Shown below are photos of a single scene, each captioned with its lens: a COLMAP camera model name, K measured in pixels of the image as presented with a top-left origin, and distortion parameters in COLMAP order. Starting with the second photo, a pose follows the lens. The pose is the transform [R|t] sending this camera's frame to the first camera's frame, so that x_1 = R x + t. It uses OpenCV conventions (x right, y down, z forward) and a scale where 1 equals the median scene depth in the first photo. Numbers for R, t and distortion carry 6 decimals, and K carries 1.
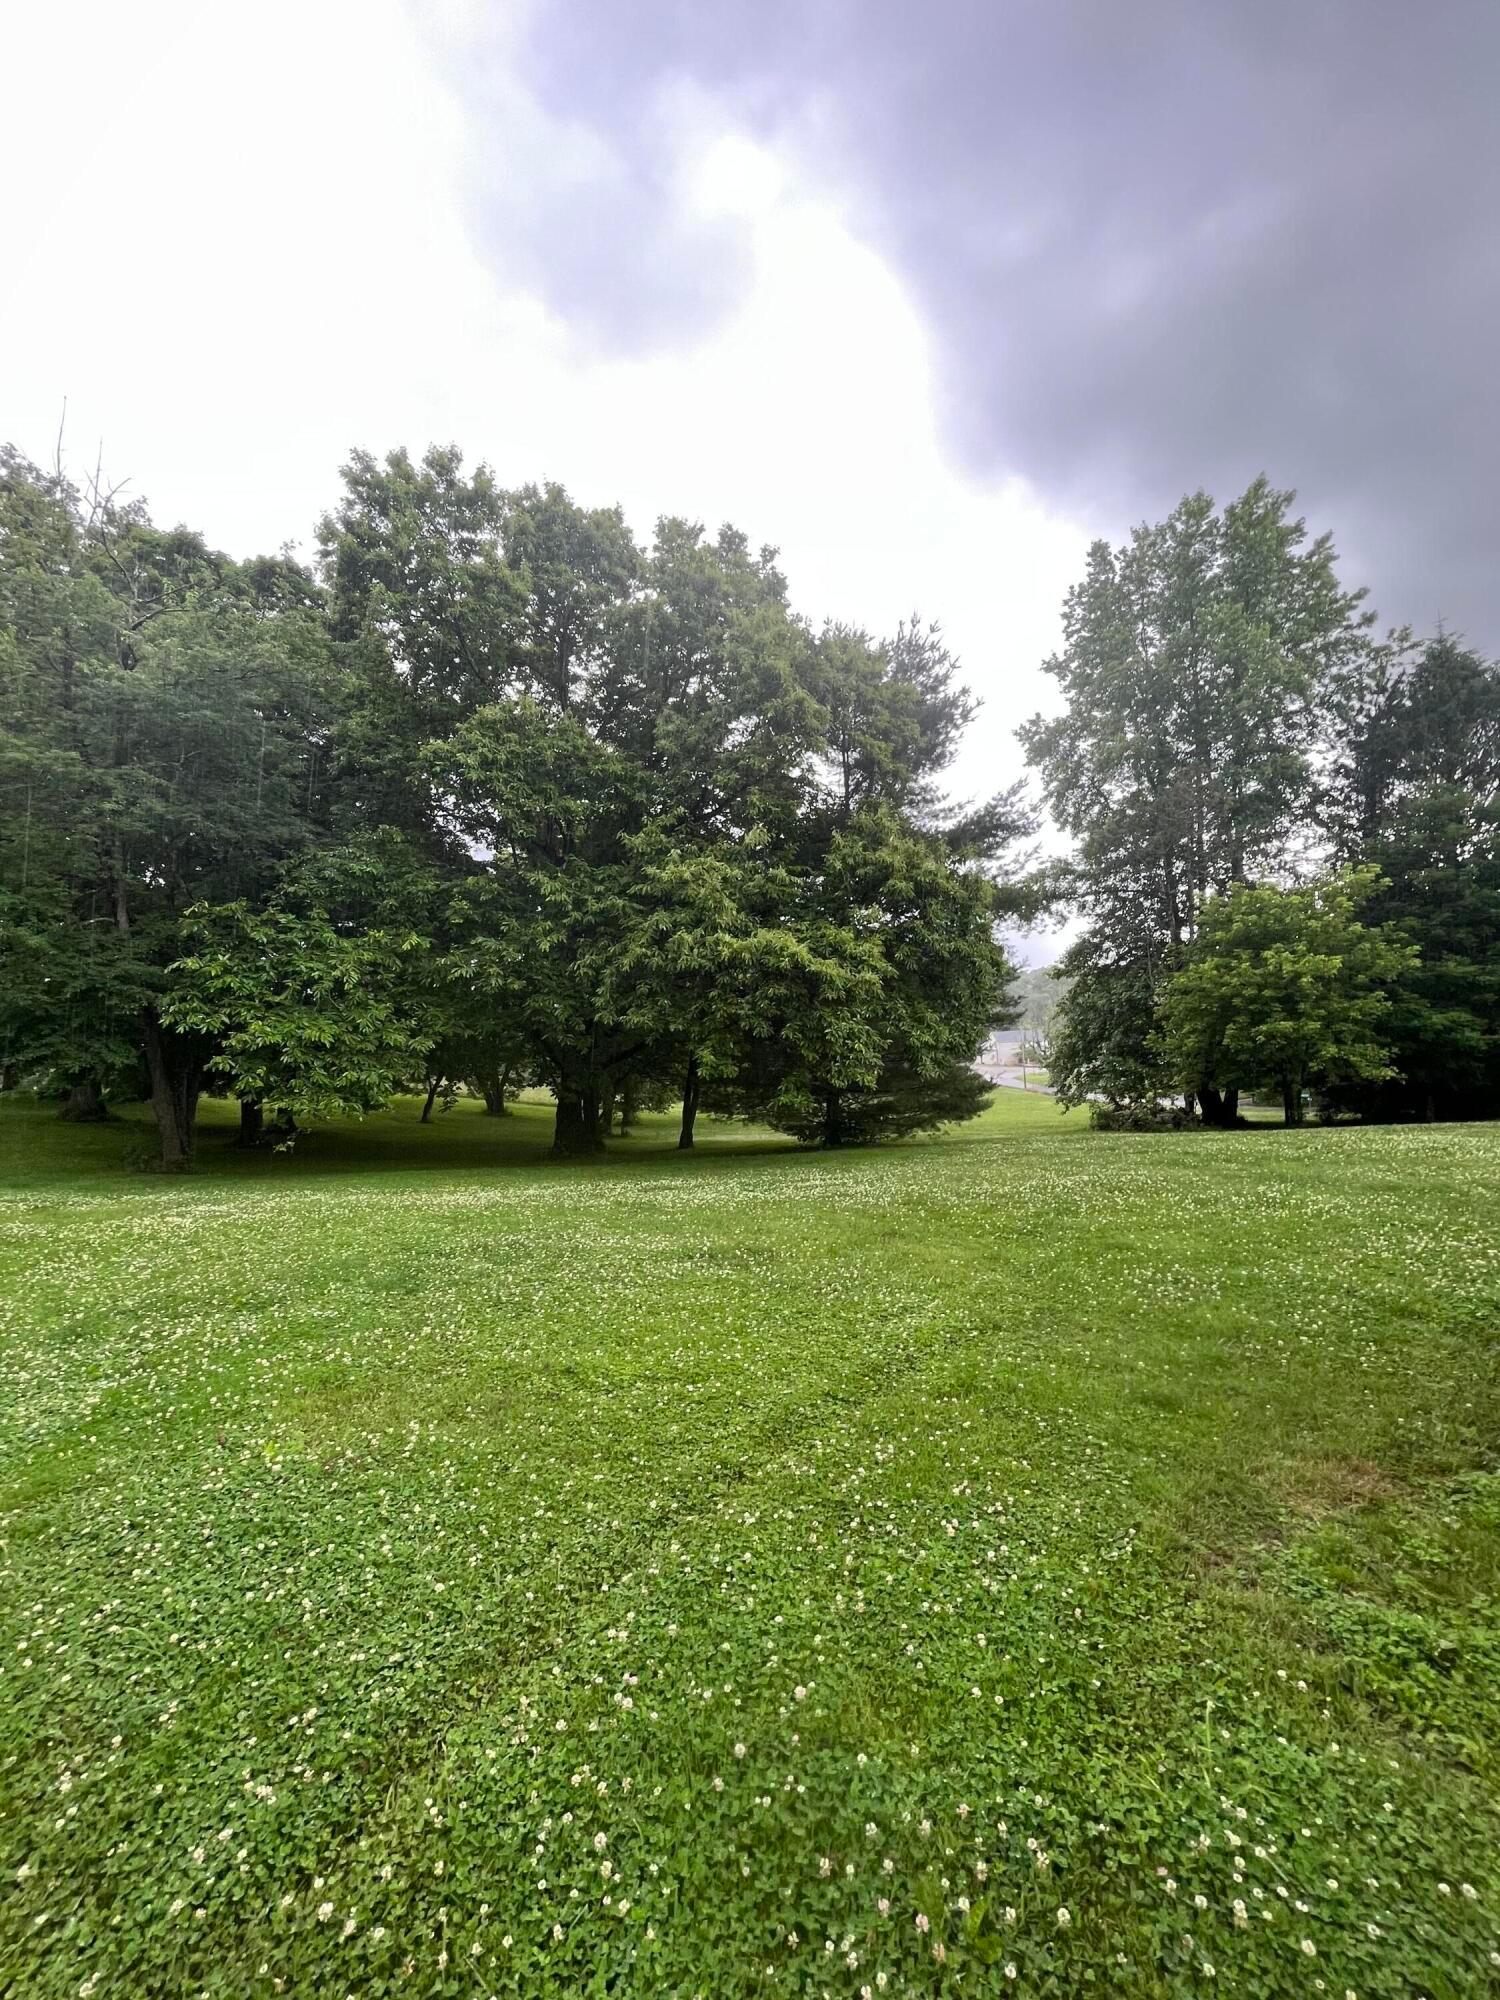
lens RADIAL K [[809.2, 0, 755.4], [0, 809.2, 1006.5], [0, 0, 1]] dist [-0.001049, 0.000032]
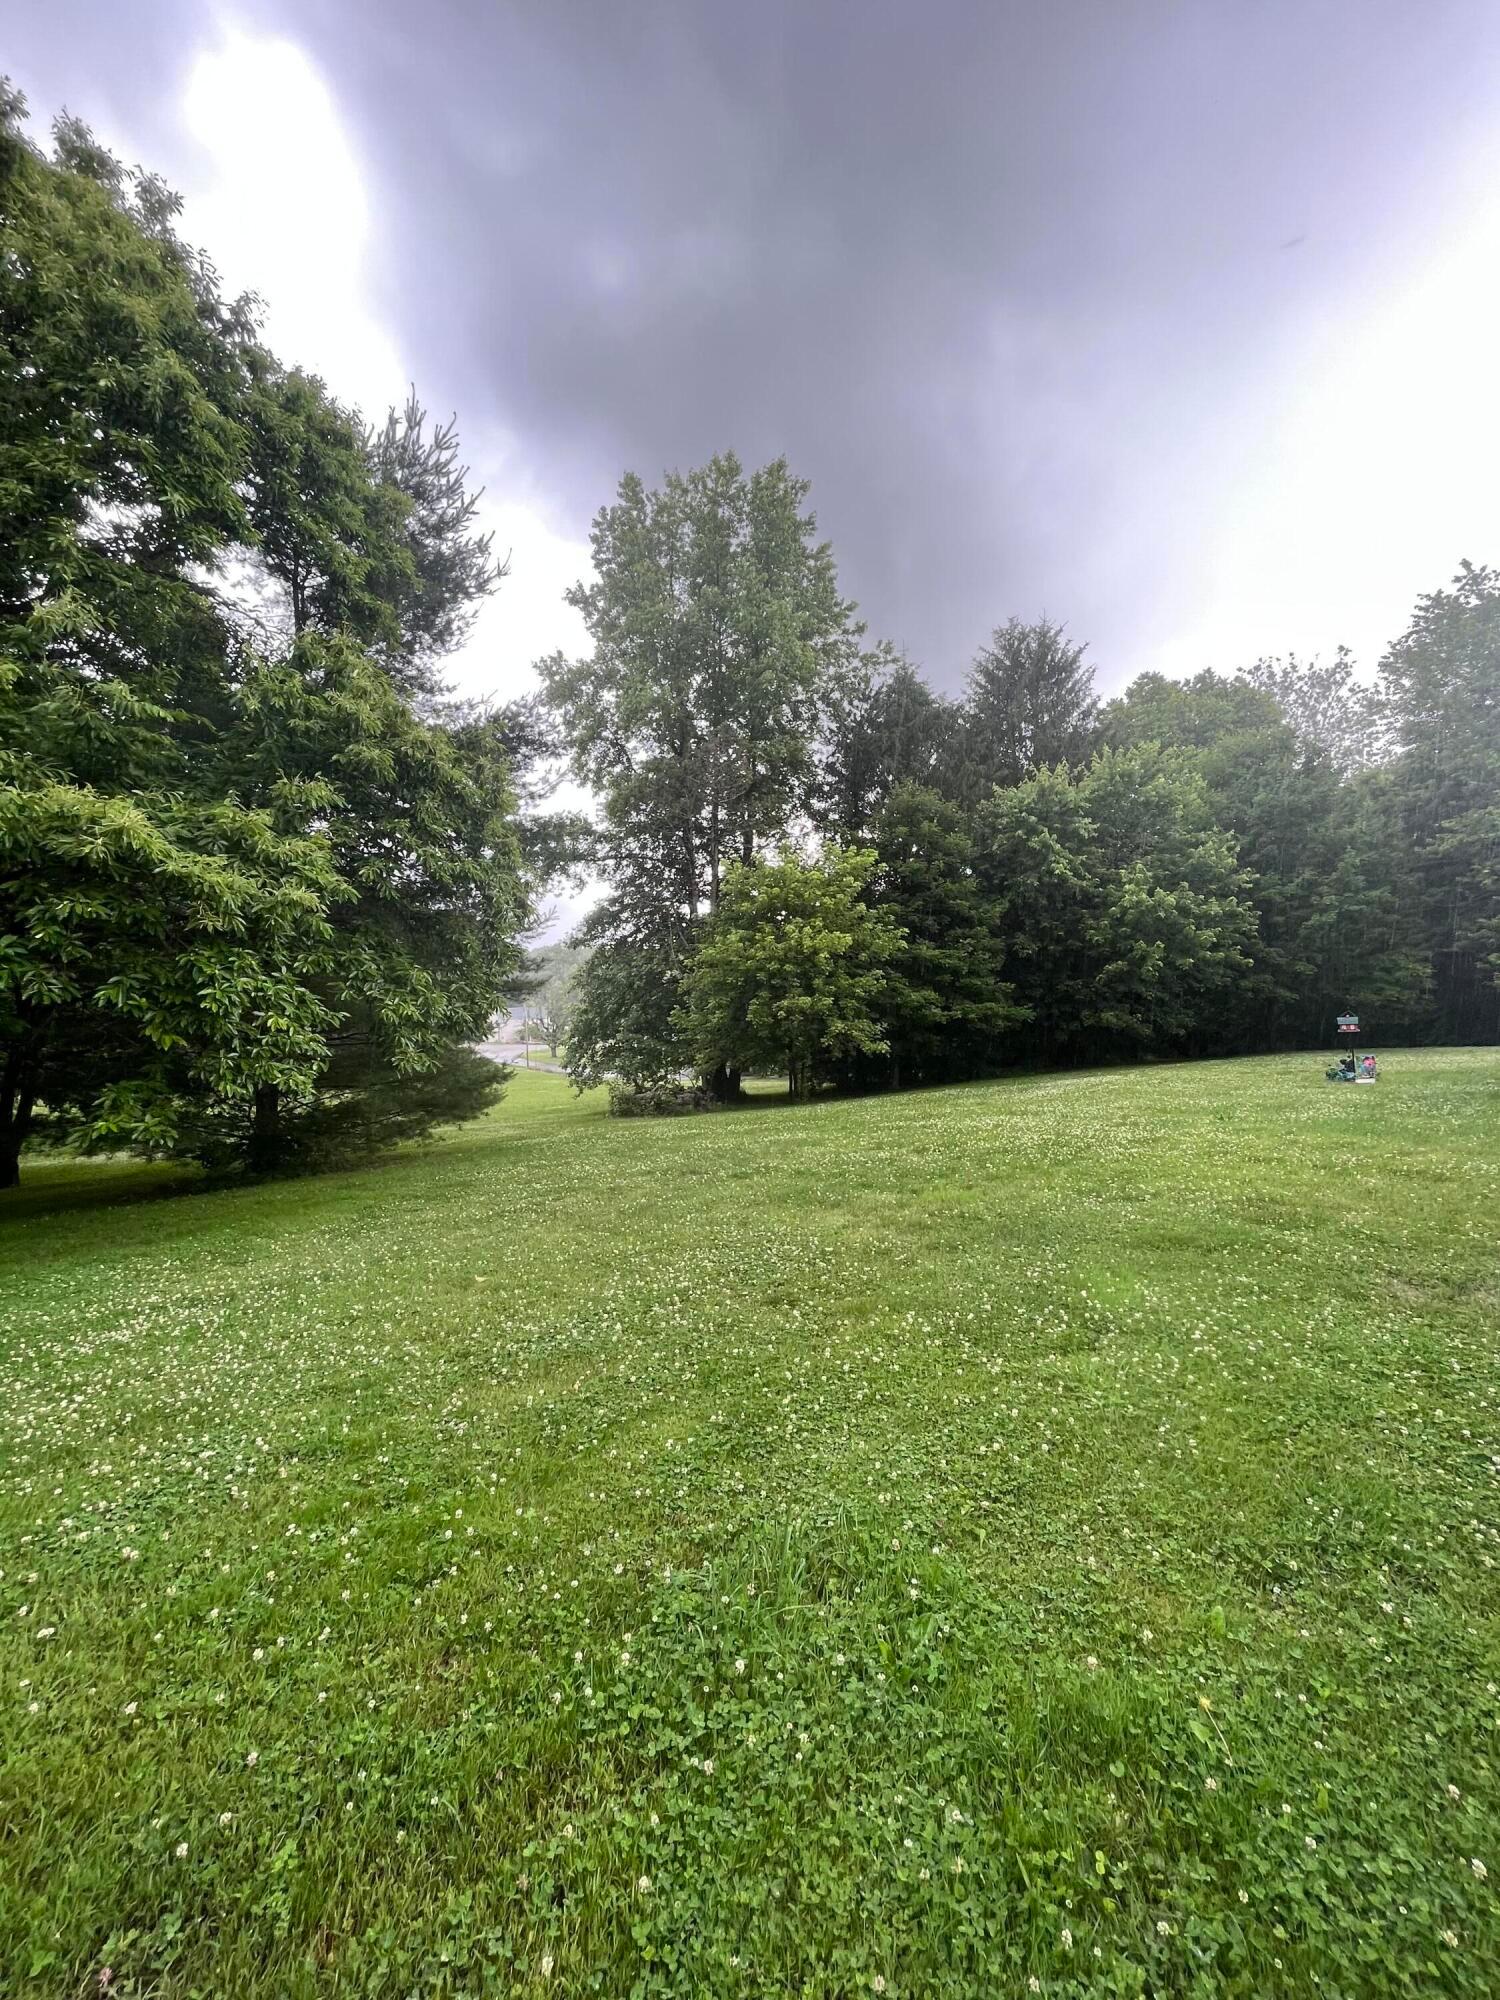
lens RADIAL K [[807.5, 0, 761.2], [0, 807.5, 992.6], [0, 0, 1]] dist [-0.004172, -0.000219]
pose [[0.822167, 0.019050, 0.568927, 0.043784], [-0.025382, 0.999673, 0.003208, 0.009571], [-0.568680, -0.017078, 0.822382, 0.184614]]
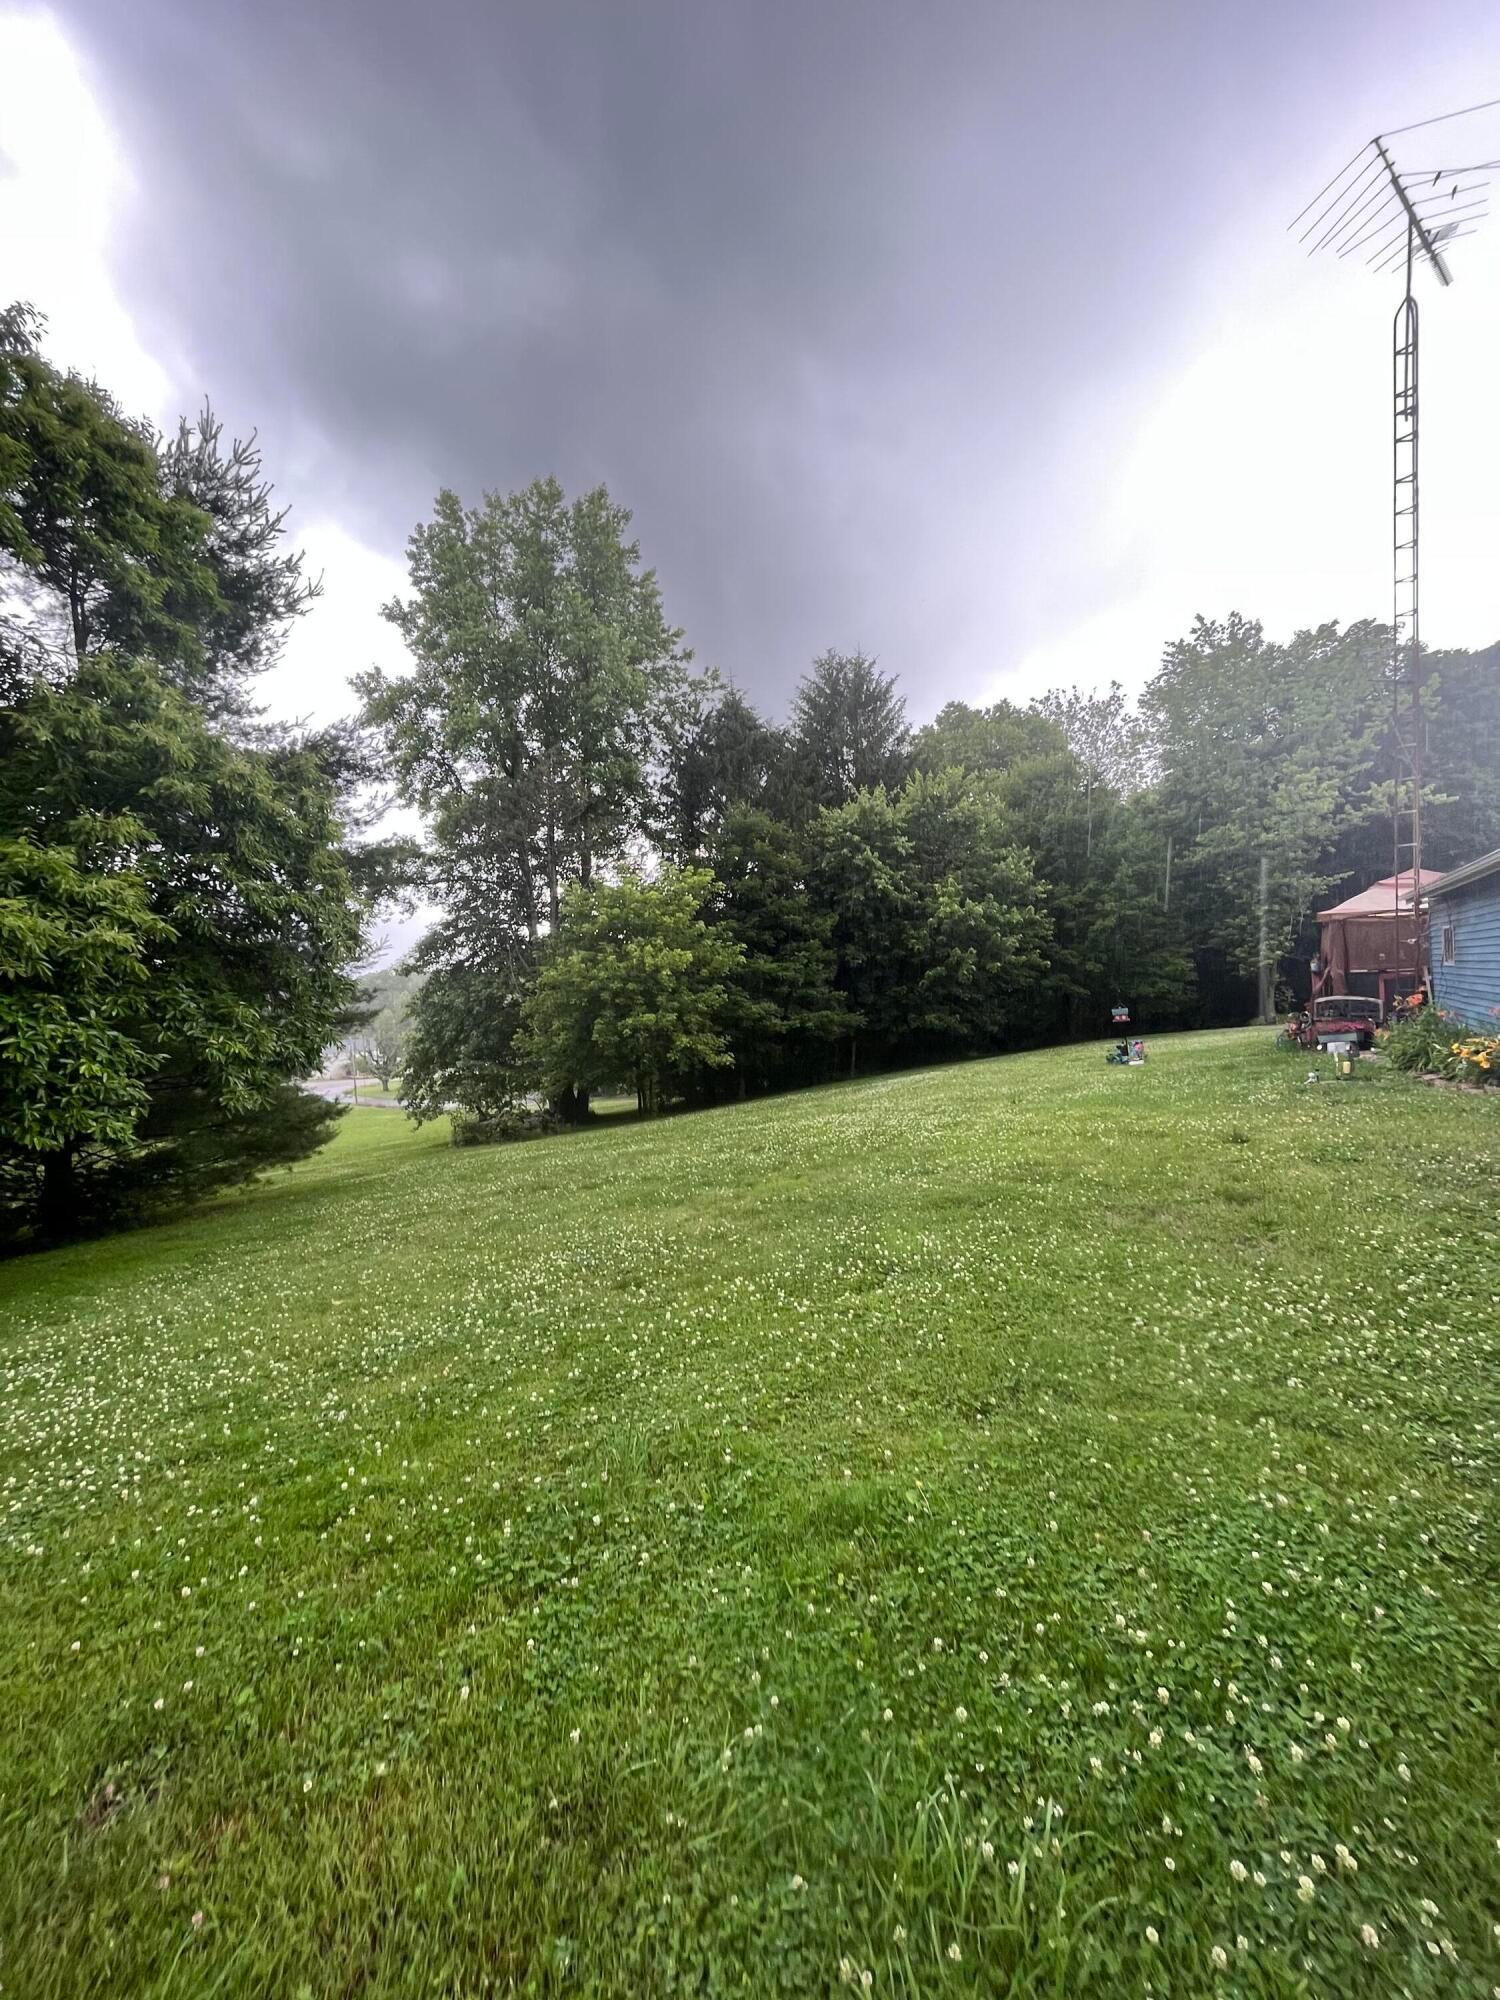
lens RADIAL K [[807.5, 0, 761.2], [0, 807.5, 992.6], [0, 0, 1]] dist [-0.004172, -0.000219]
pose [[0.701265, -0.004386, 0.712887, 0.030900], [0.022430, 0.999622, -0.015914, 0.008984], [-0.712547, 0.027150, 0.701099, 0.162566]]
